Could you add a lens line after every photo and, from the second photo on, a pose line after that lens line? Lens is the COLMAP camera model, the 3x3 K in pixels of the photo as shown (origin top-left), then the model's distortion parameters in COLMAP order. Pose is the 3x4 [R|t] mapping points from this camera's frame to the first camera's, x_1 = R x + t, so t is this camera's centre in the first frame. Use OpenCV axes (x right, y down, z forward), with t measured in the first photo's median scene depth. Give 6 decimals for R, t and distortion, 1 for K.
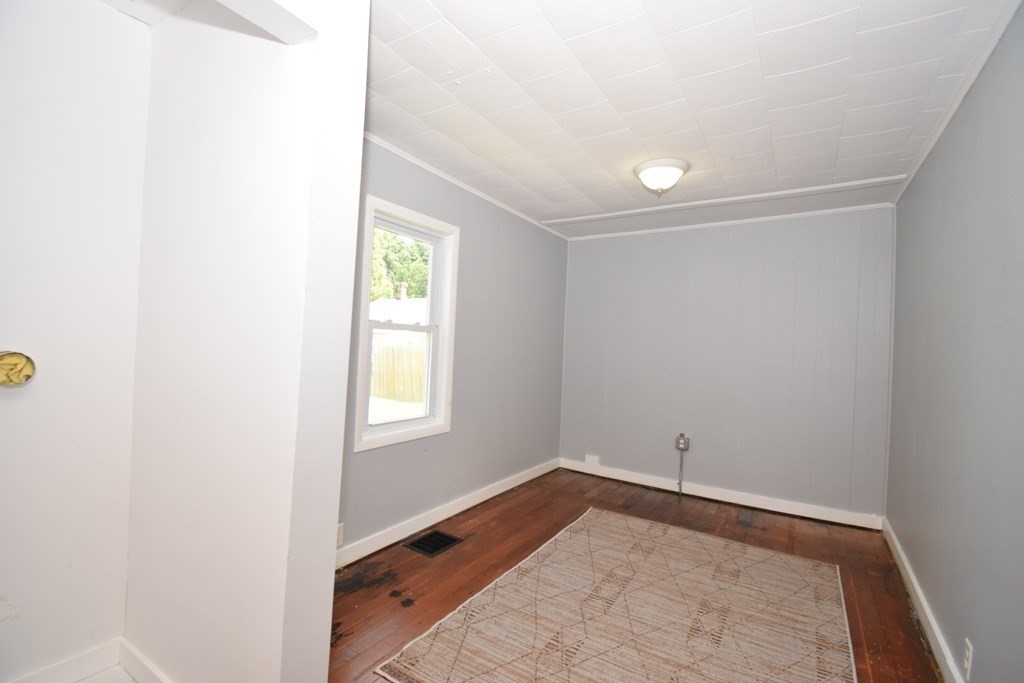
lens RADIAL K [[455.3, 0, 515.2], [0, 455.3, 340.2], [0, 0, 1]] dist [0.001685, -0.015078]
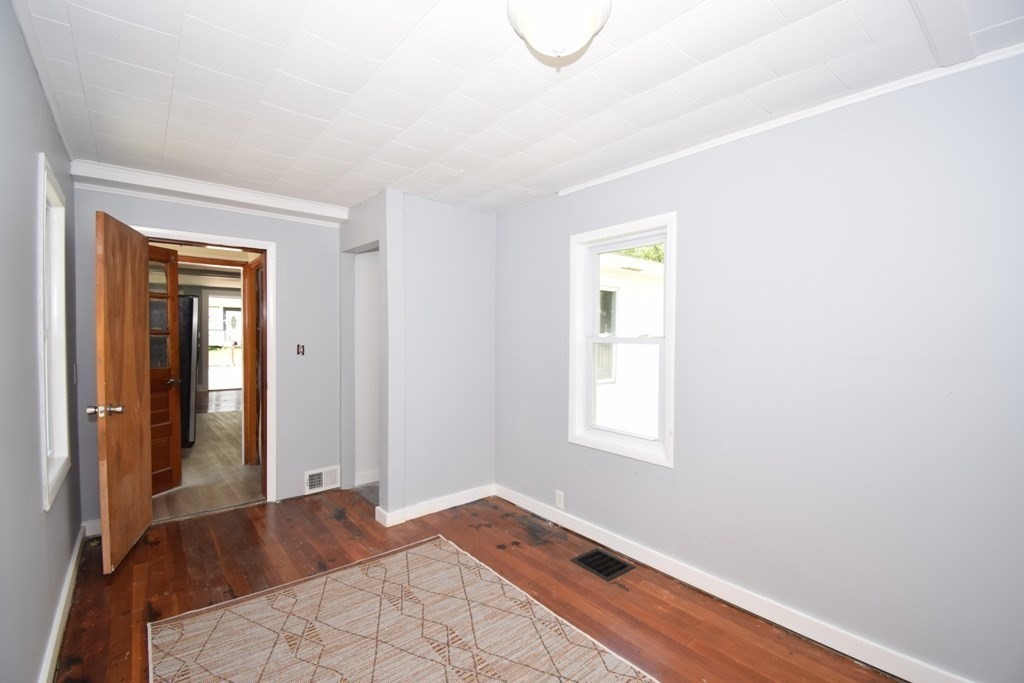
lens RADIAL K [[455.3, 0, 515.1], [0, 455.3, 339.6], [0, 0, 1]] dist [0.001685, -0.015078]
pose [[-0.316119, -0.027611, -0.948318, 0.850800], [-0.012718, 0.999610, -0.024864, -0.003586], [0.948634, 0.004201, -0.316347, 1.188045]]
